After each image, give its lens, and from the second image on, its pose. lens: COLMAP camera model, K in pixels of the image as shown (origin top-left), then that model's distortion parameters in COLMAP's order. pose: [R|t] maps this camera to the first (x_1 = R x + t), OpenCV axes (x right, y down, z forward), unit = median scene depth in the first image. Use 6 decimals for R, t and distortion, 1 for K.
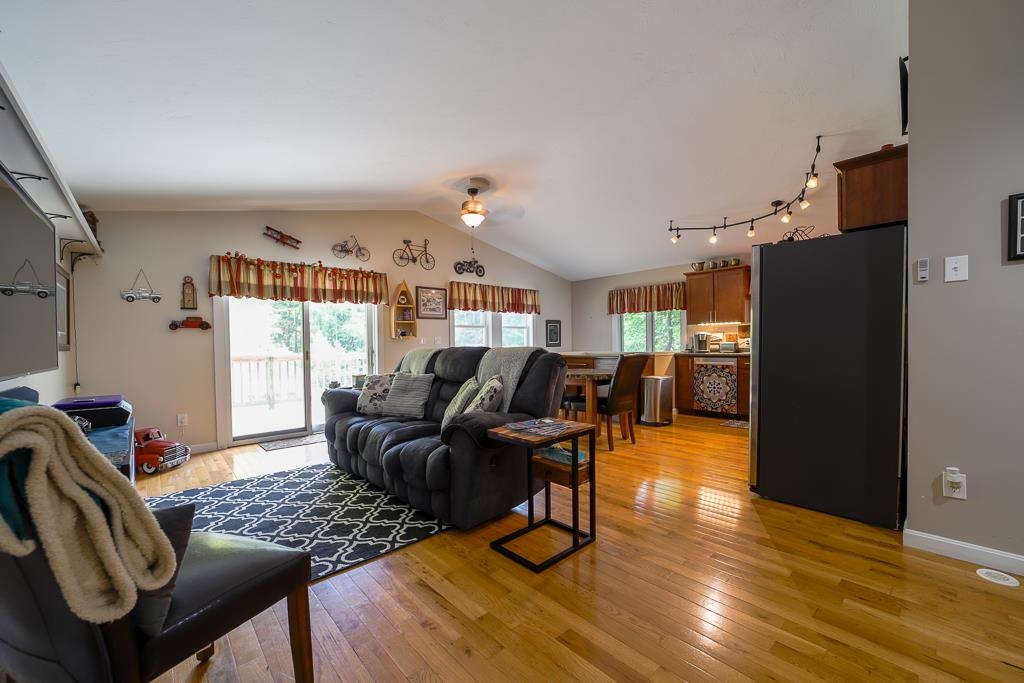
lens RADIAL K [[398.4, 0, 513.4], [0, 398.4, 350.9], [0, 0, 1]] dist [-0.036993, 0.007809]
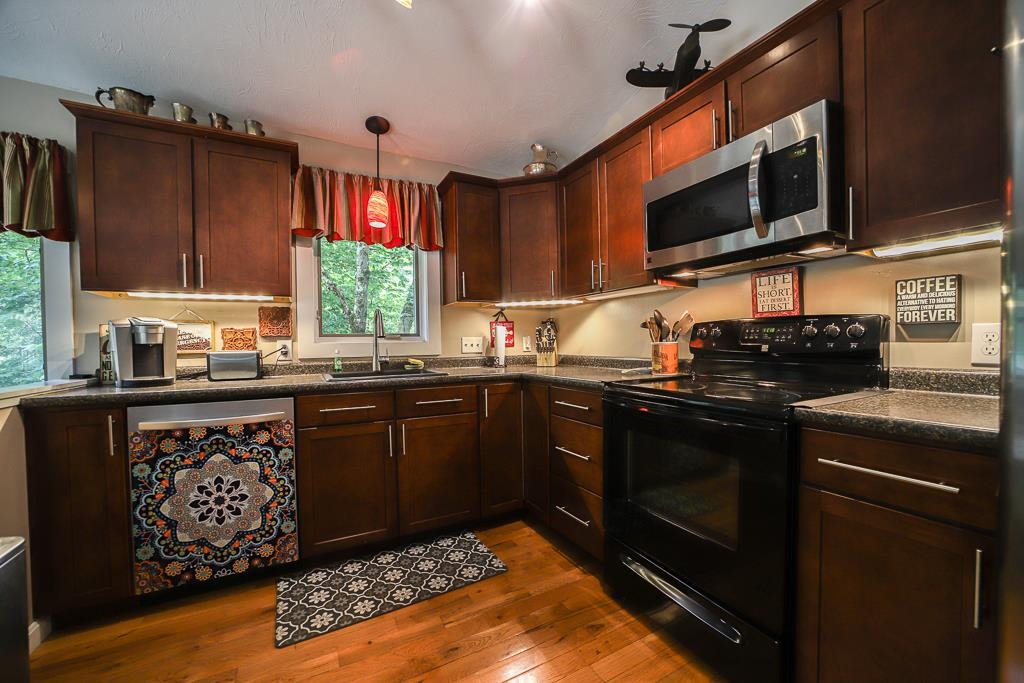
lens RADIAL K [[398.4, 0, 513.6], [0, 398.4, 350.0], [0, 0, 1]] dist [-0.036993, 0.007809]
pose [[0.236298, -0.013126, 0.971592, 0.263271], [0.024665, 0.999668, 0.007507, -0.018824], [-0.971367, 0.022190, 0.236544, 0.682187]]
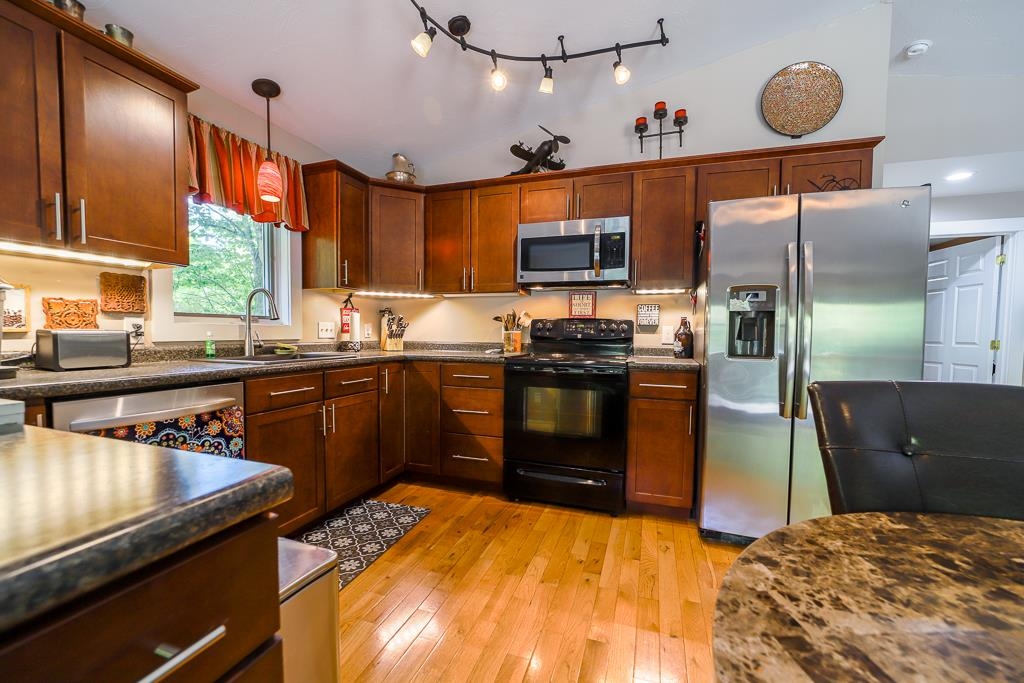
lens RADIAL K [[398.4, 0, 519.8], [0, 398.4, 349.9], [0, 0, 1]] dist [-0.036993, 0.007809]
pose [[-0.488994, -0.034833, 0.871592, 0.176625], [0.004430, 0.999090, 0.042413, -0.017761], [-0.872276, 0.024601, -0.488394, 0.890663]]
